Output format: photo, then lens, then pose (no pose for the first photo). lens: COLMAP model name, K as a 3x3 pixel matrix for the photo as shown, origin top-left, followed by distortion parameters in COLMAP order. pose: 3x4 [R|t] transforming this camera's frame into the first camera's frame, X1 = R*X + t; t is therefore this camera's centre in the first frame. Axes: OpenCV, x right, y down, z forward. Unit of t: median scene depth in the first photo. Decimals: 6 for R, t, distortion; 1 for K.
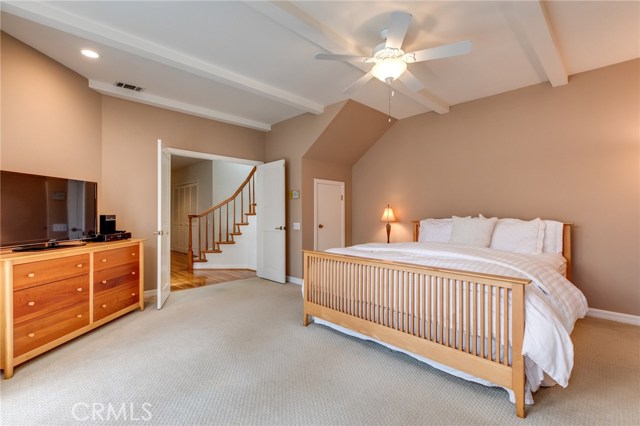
lens RADIAL K [[289.3, 0, 320.0], [0, 289.3, 213.0], [0, 0, 1]] dist [0.005073, 0.000197]
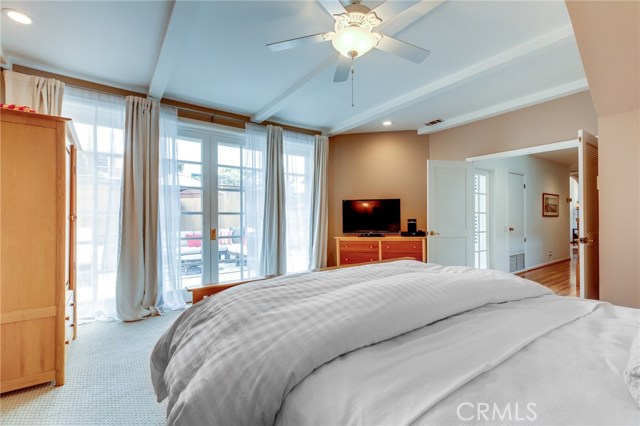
lens RADIAL K [[289.3, 0, 320.0], [0, 289.3, 213.0], [0, 0, 1]] dist [0.005073, 0.000197]
pose [[-0.150829, -0.019704, -0.988363, 0.812760], [0.009231, 0.999730, -0.021339, 0.002436], [0.988517, -0.012342, -0.150607, 0.762794]]
